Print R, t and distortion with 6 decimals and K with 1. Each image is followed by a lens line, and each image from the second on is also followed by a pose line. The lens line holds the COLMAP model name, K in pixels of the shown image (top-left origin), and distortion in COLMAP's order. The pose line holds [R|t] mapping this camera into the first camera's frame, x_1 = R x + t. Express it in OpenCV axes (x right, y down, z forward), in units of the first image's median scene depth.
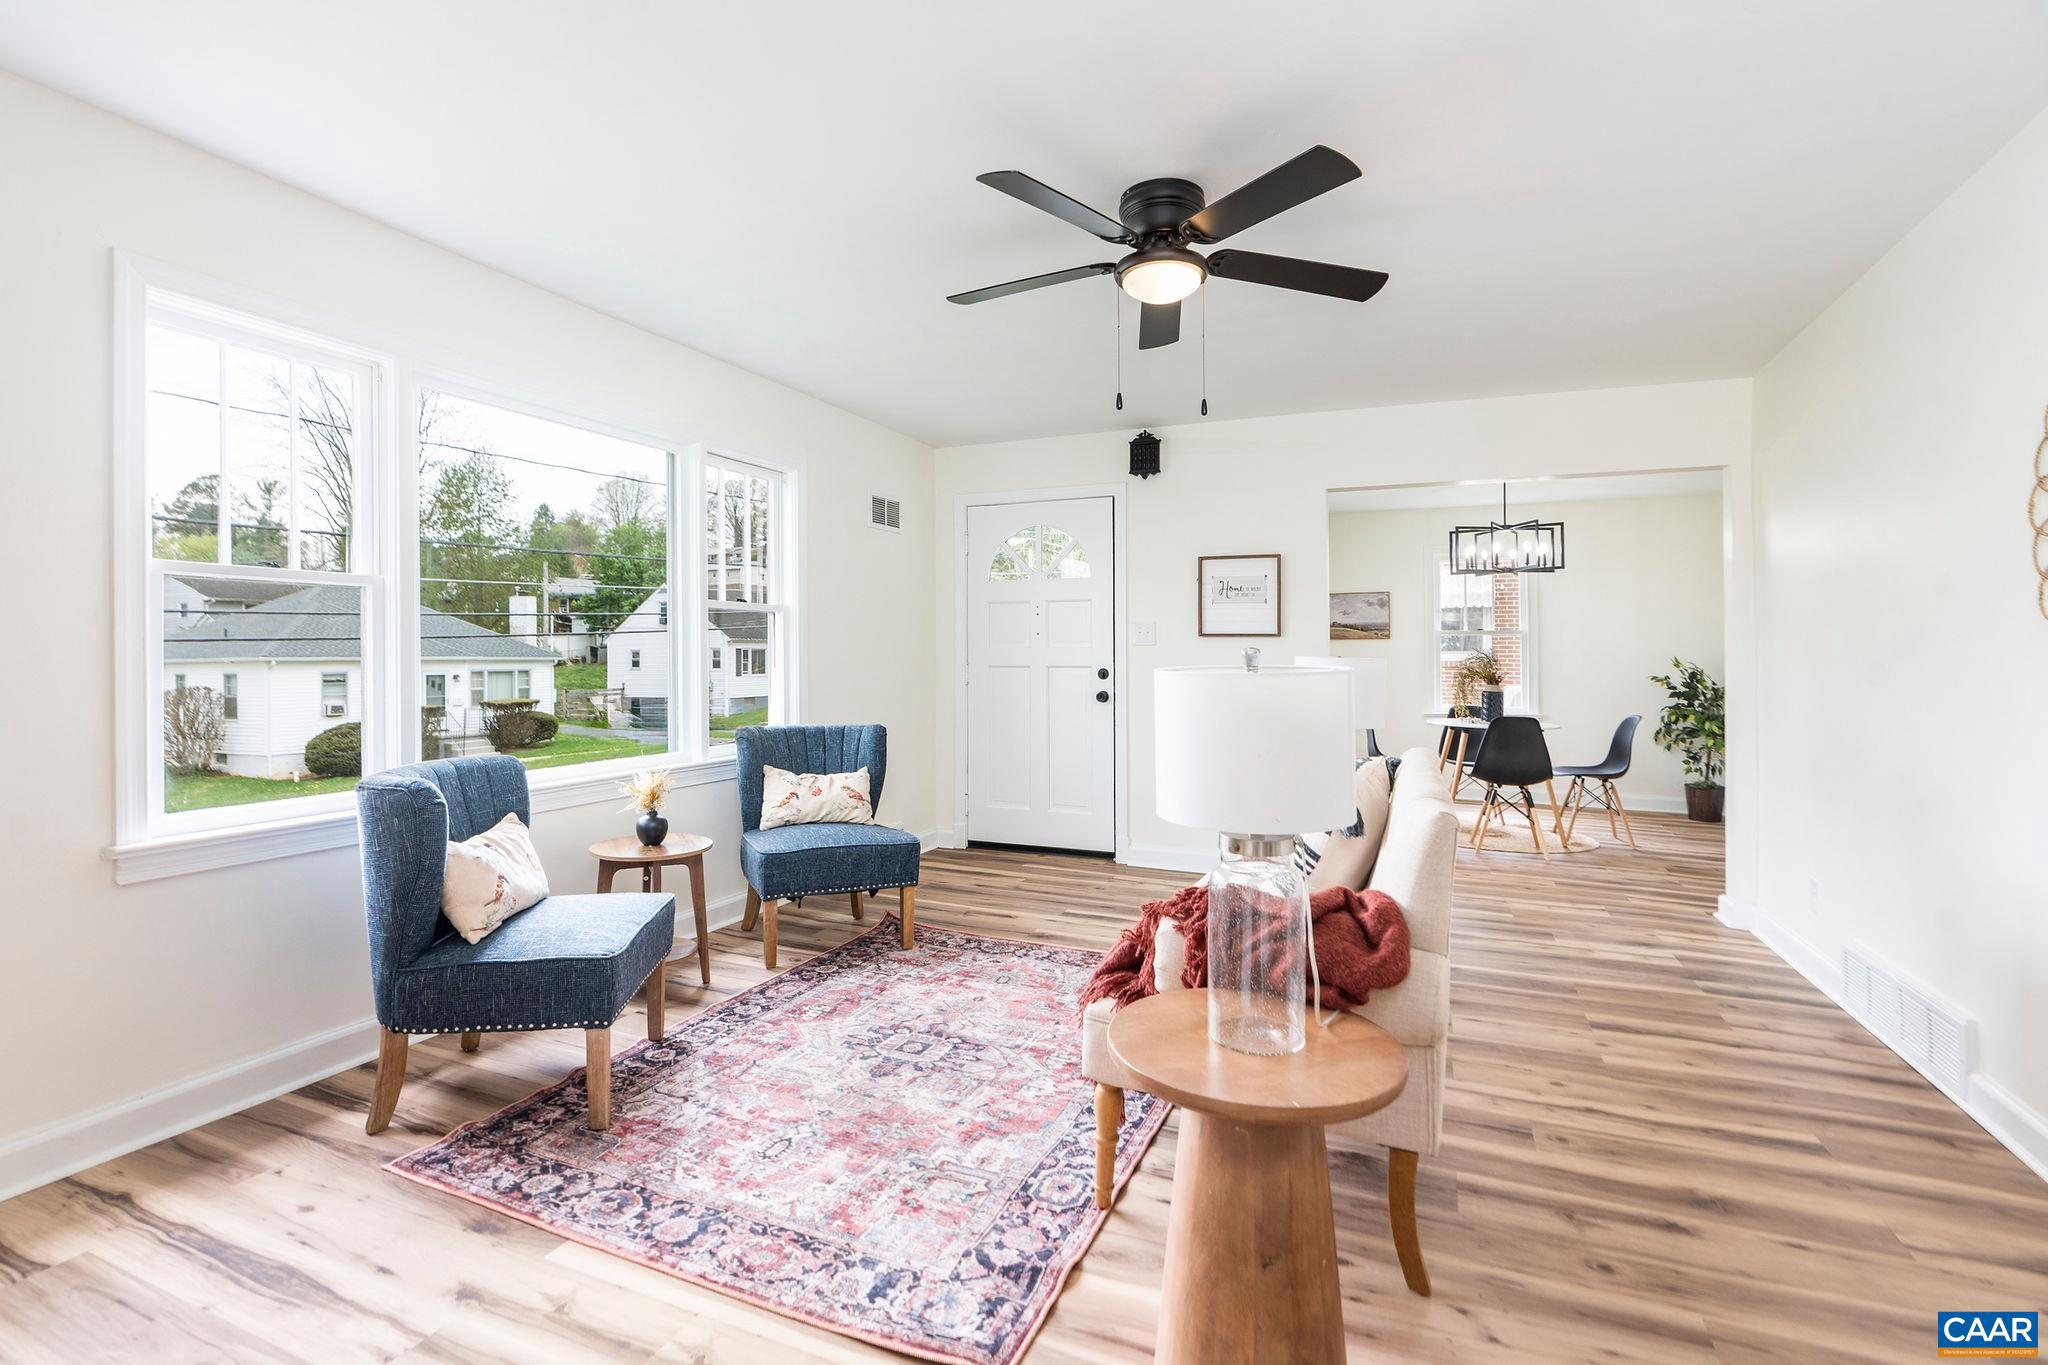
lens RADIAL K [[941.1, 0, 1031.4], [0, 941.1, 665.9], [0, 0, 1]] dist [-0.002924, 0.000895]
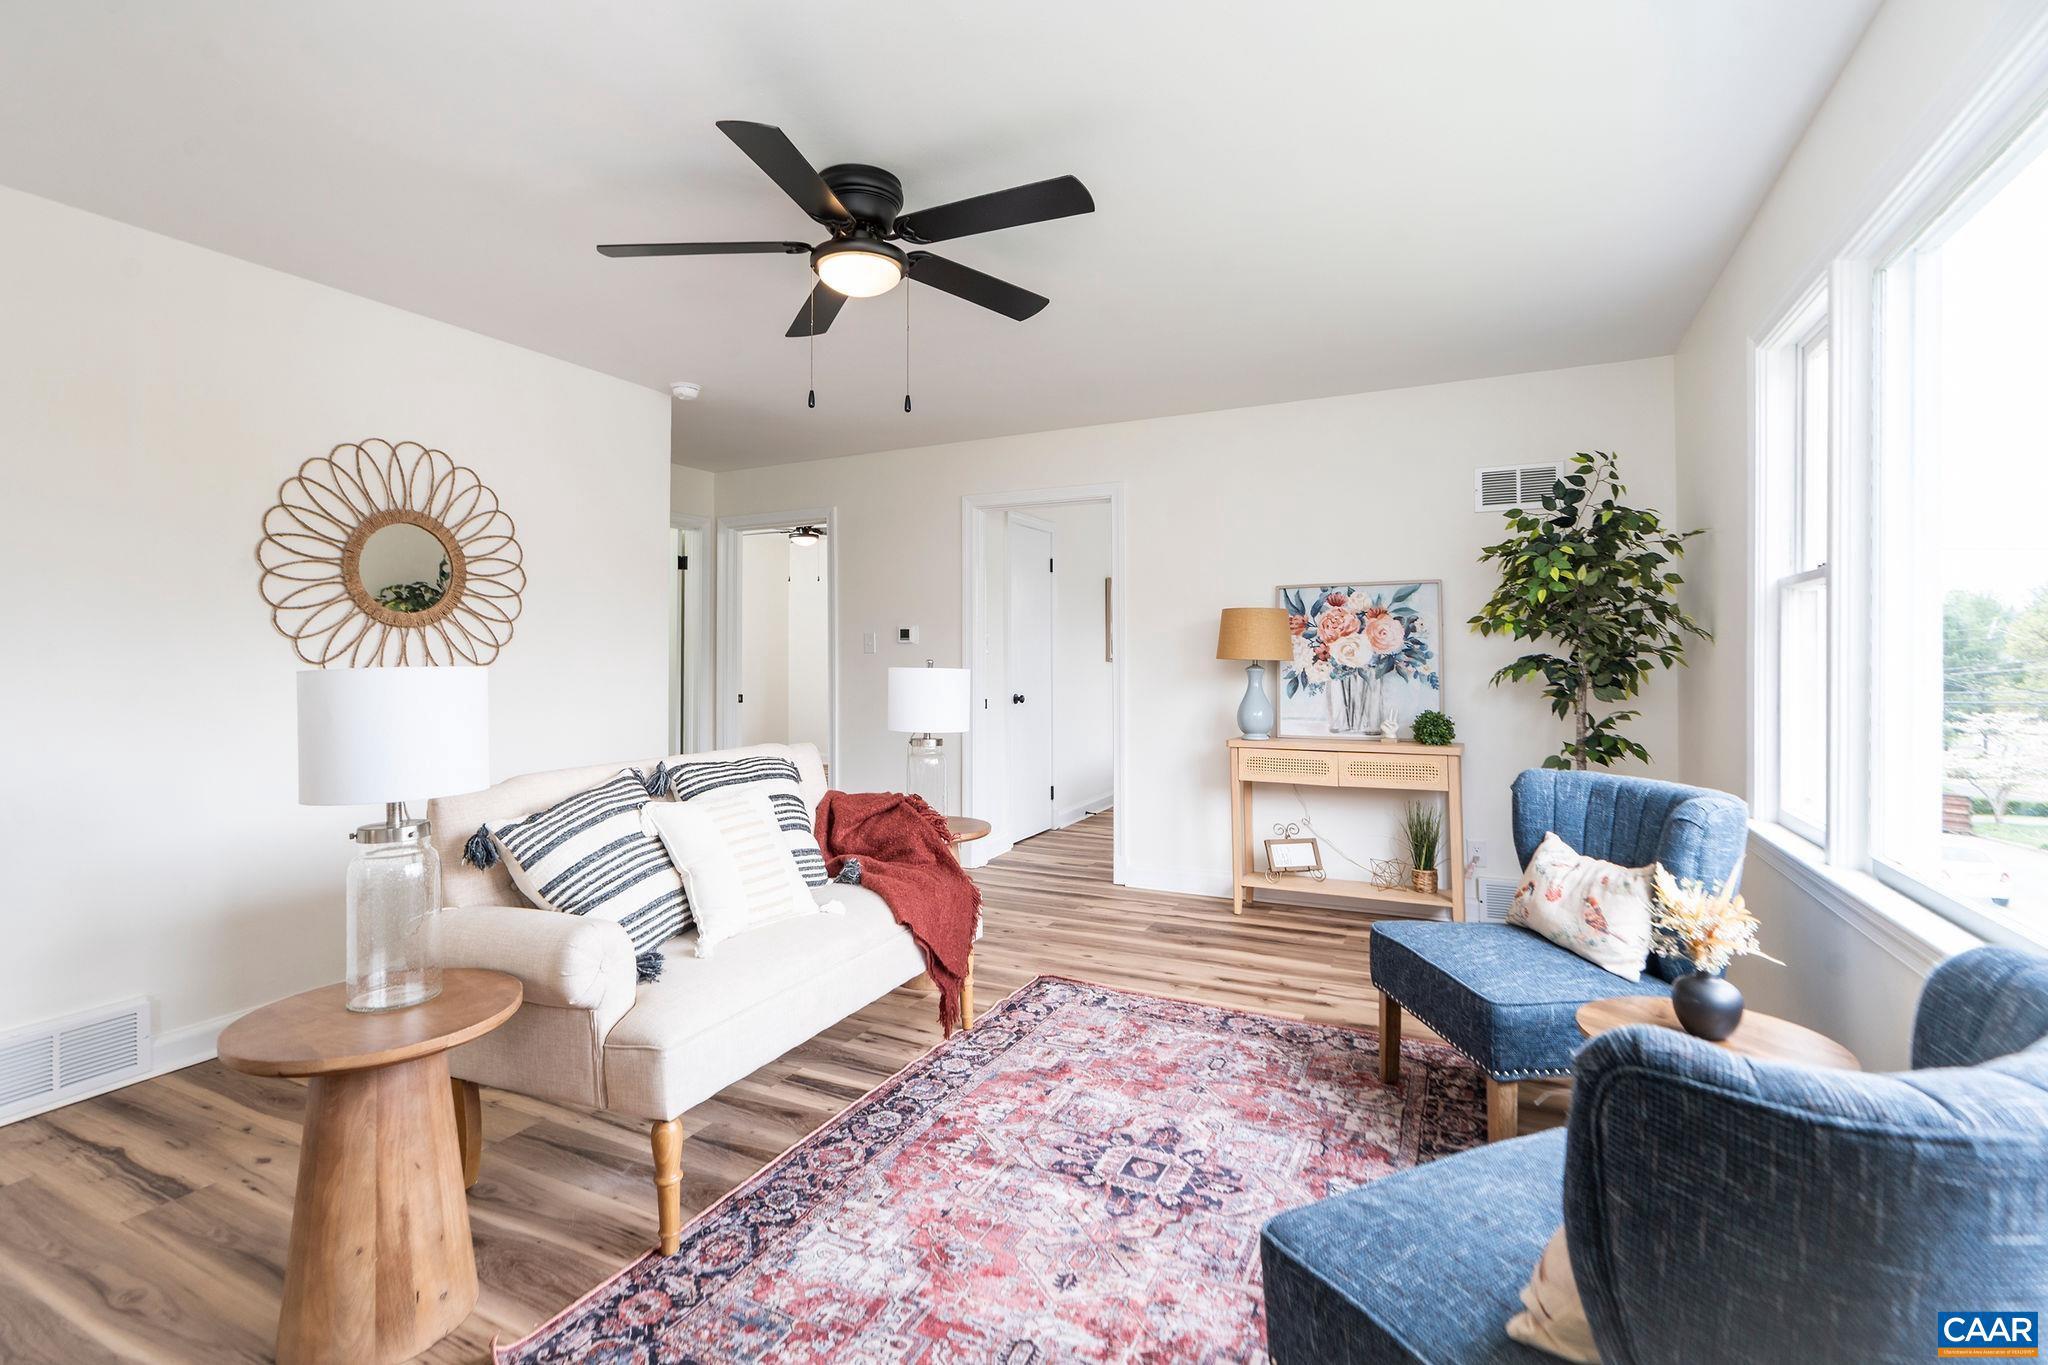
lens RADIAL K [[941.1, 0, 1020.7], [0, 941.1, 641.5], [0, 0, 1]] dist [-0.002924, 0.000895]
pose [[-0.998056, -0.003771, 0.062205, -0.072621], [-0.004204, 0.999968, -0.006835, -0.023295], [-0.062177, -0.007083, -0.998040, 1.835085]]
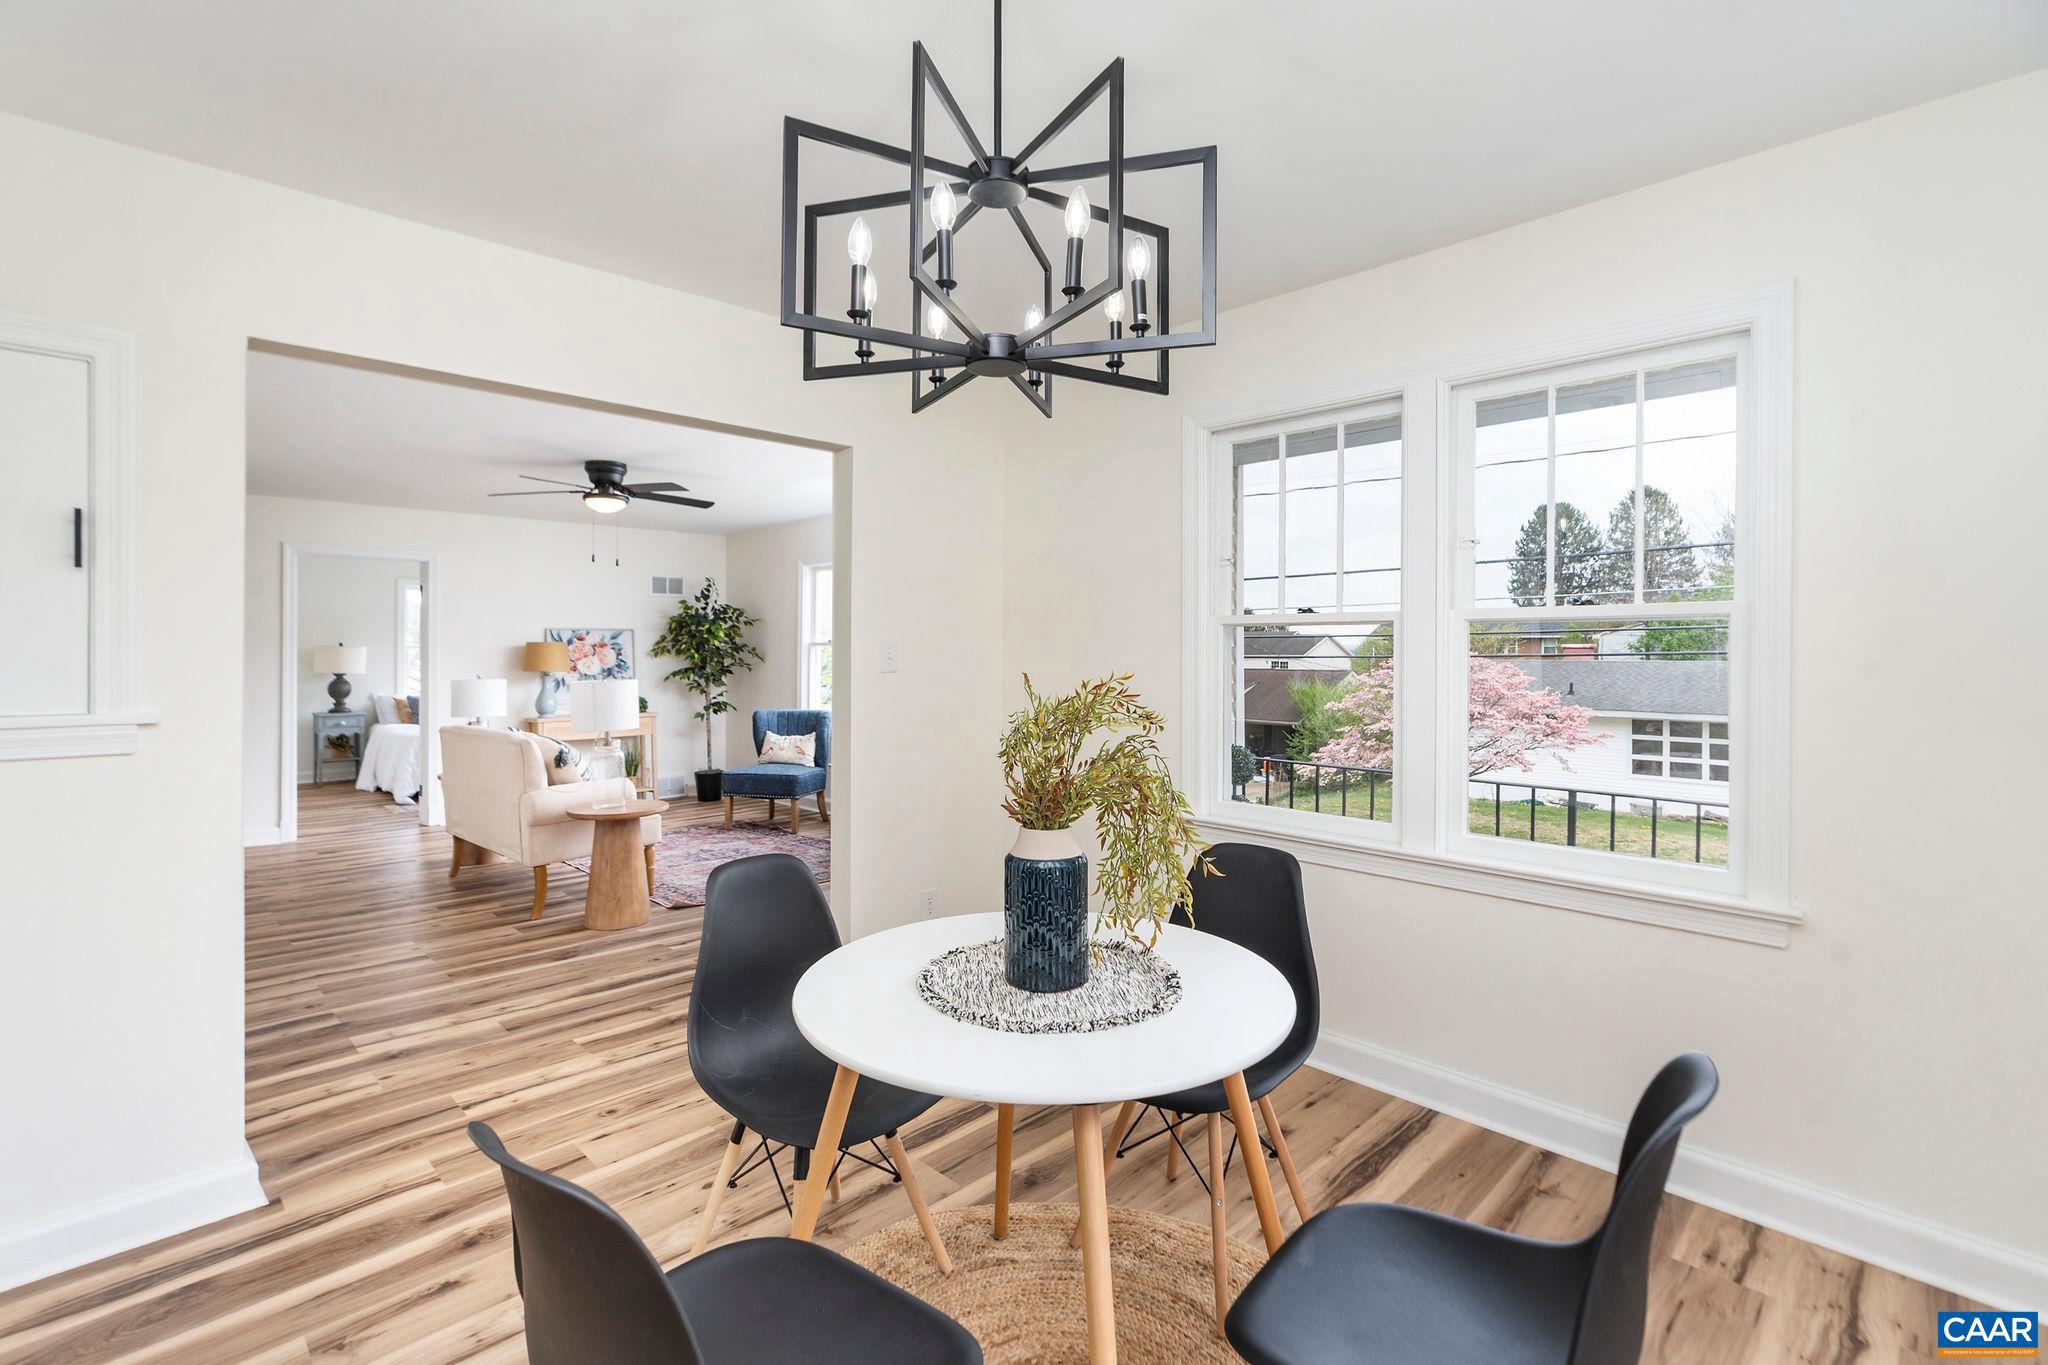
lens RADIAL K [[941.1, 0, 998.2], [0, 941.1, 656.3], [0, 0, 1]] dist [-0.002924, 0.000895]
pose [[-0.389444, -0.001960, -0.921048, 1.675666], [-0.007418, 0.999972, 0.001009, -0.062580], [0.921020, 0.007226, -0.389448, 2.512166]]
